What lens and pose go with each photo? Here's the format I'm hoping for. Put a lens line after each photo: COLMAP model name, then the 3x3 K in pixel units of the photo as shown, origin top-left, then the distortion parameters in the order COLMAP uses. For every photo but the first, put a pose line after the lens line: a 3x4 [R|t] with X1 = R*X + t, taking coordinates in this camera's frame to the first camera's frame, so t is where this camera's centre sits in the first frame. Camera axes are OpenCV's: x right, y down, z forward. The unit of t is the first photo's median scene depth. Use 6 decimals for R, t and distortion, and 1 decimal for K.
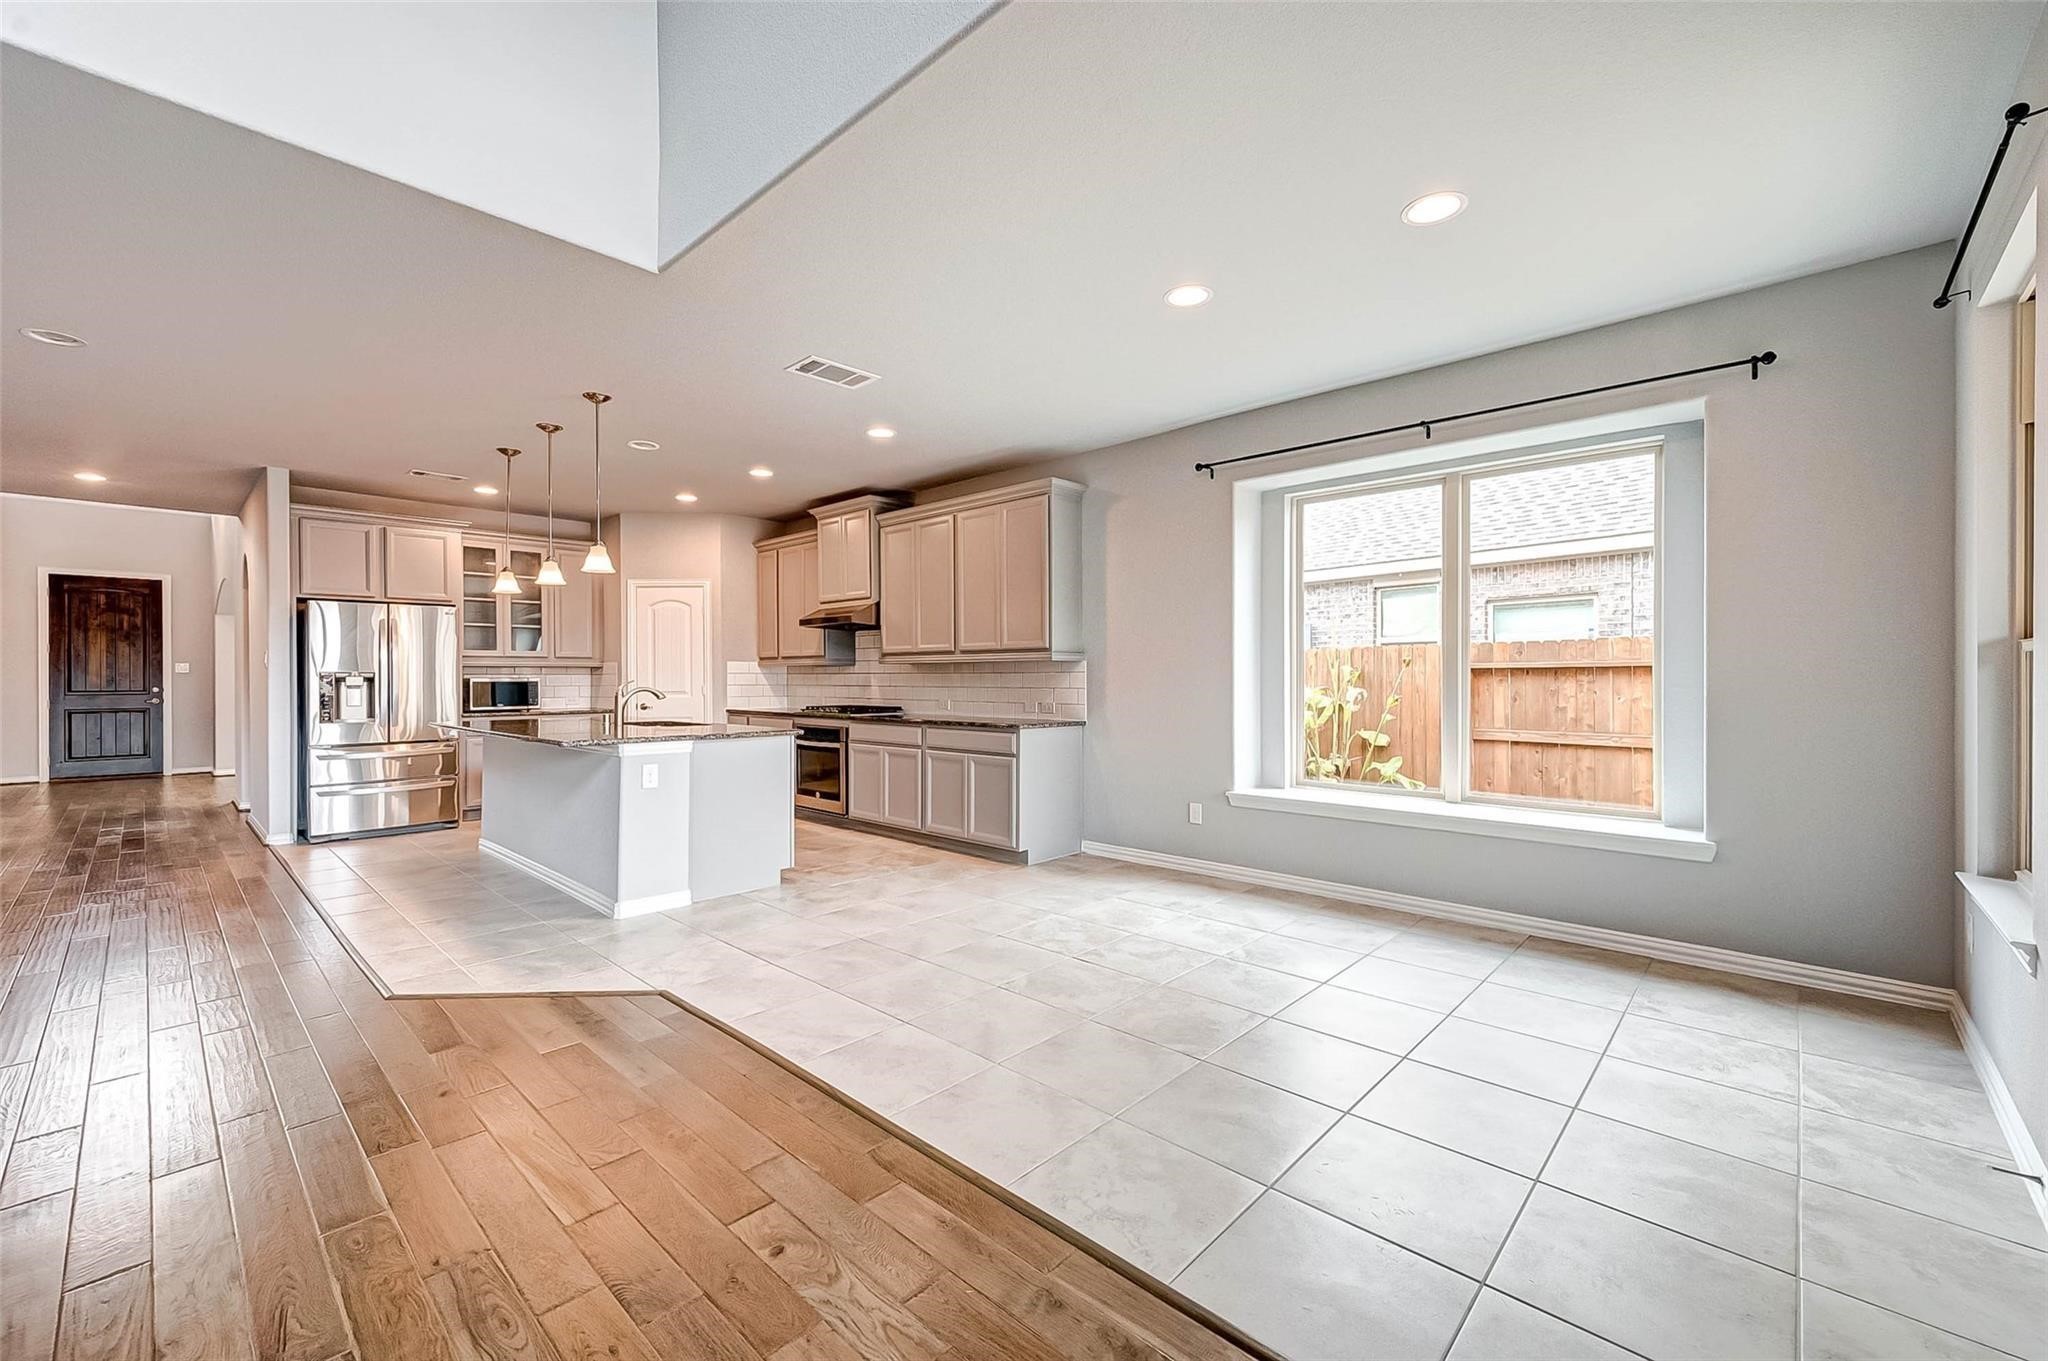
lens RADIAL K [[824.6, 0, 1038.2], [0, 824.6, 680.2], [0, 0, 1]] dist [-0.002258, 0.000804]
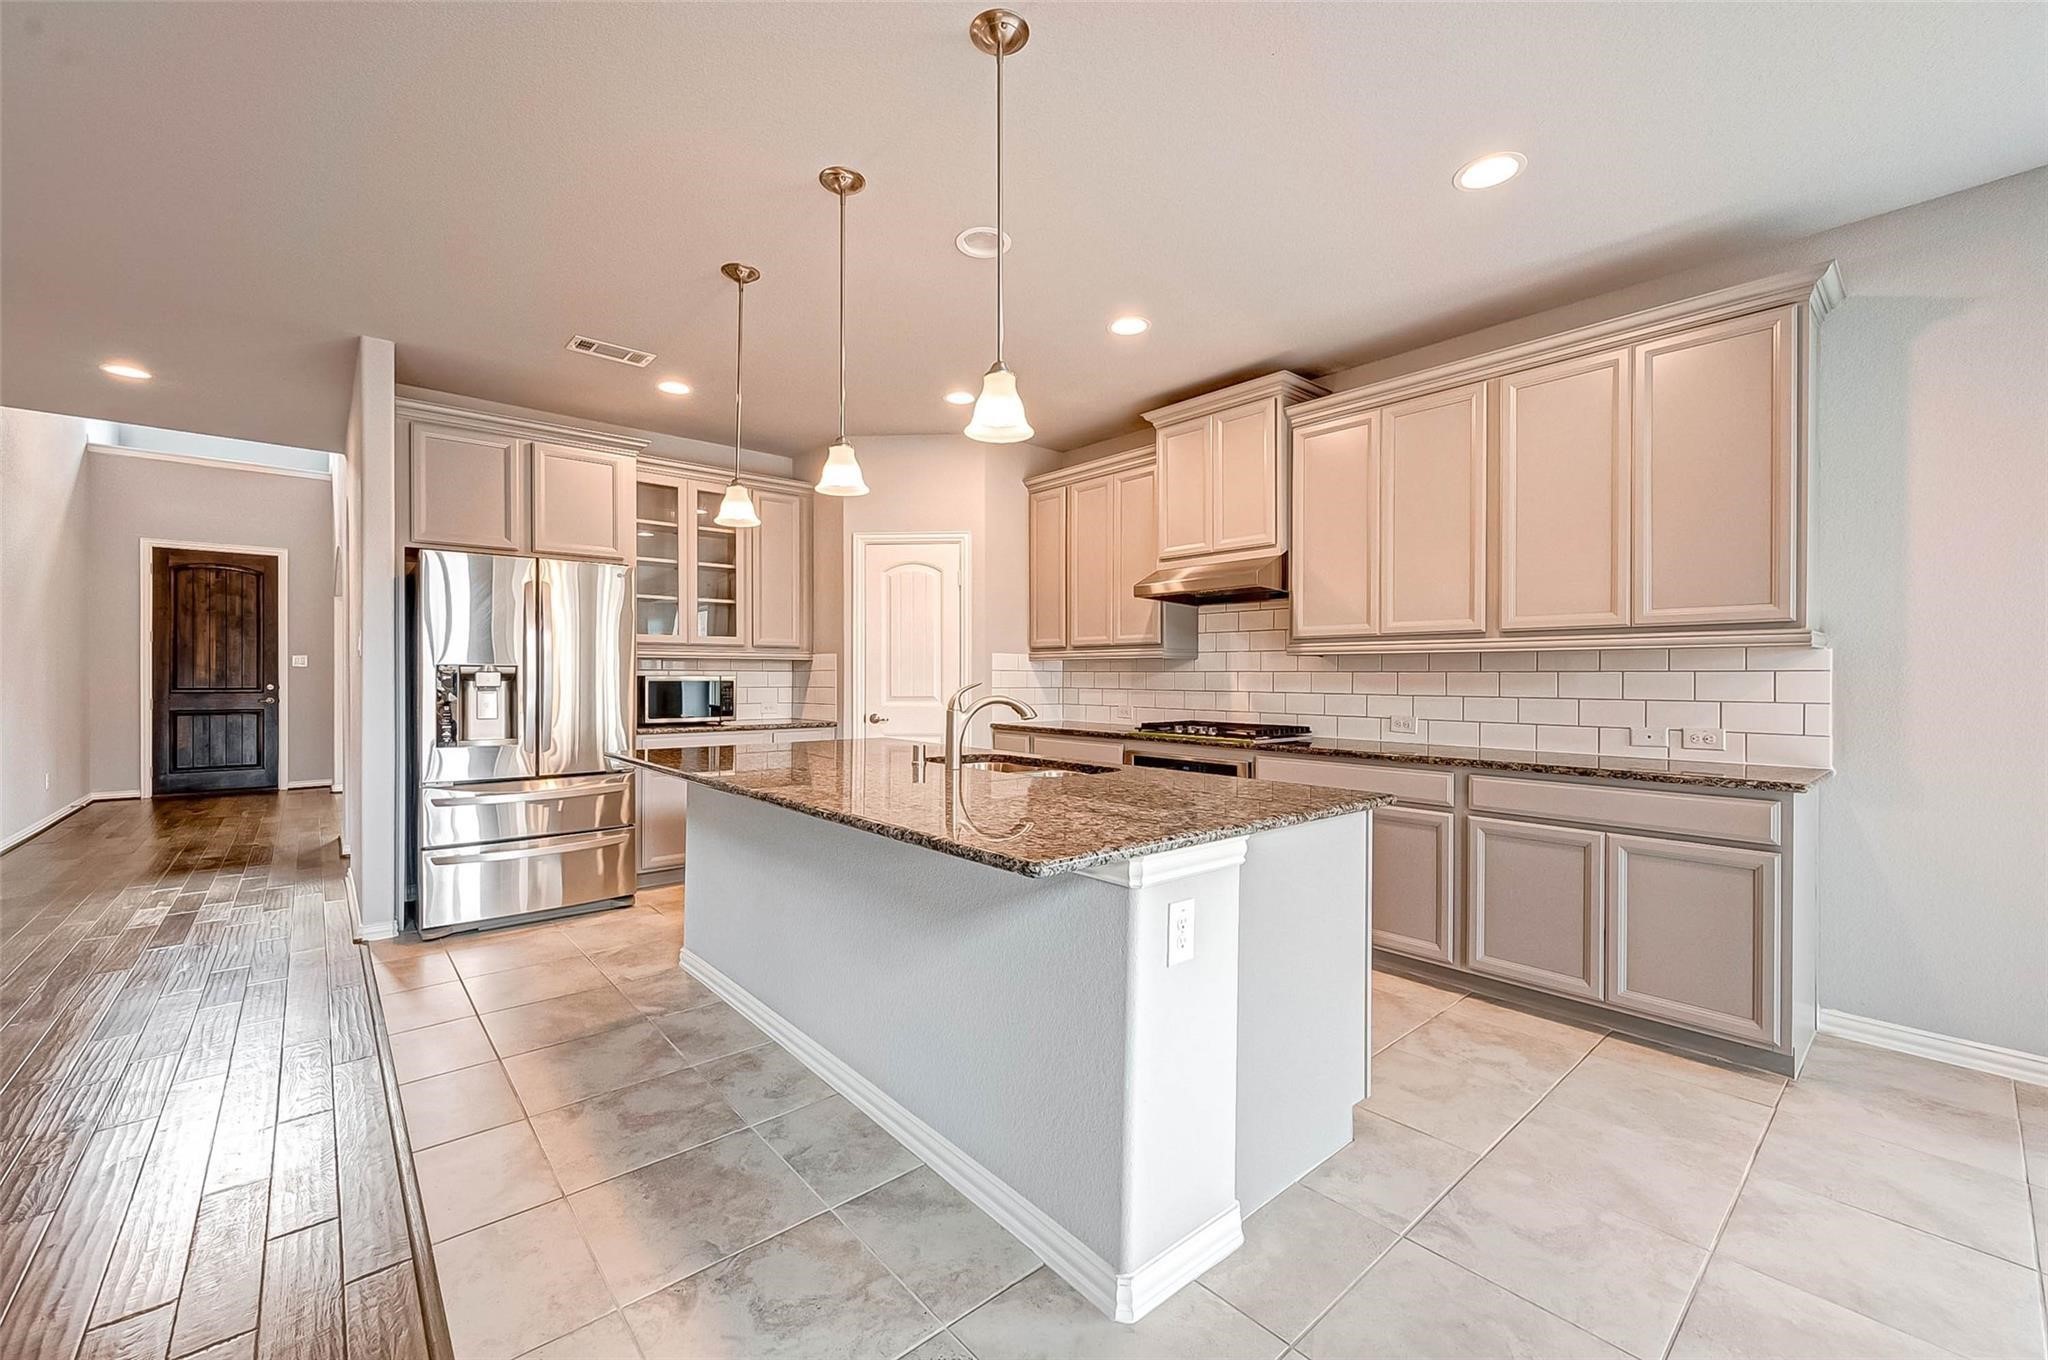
lens RADIAL K [[824.6, 0, 1013.2], [0, 824.6, 677.5], [0, 0, 1]] dist [-0.002258, 0.000804]
pose [[0.992166, 0.005608, -0.124804, -0.315456], [-0.005919, 0.999980, -0.002125, -0.001485], [0.124789, 0.002847, 0.992179, 0.380172]]
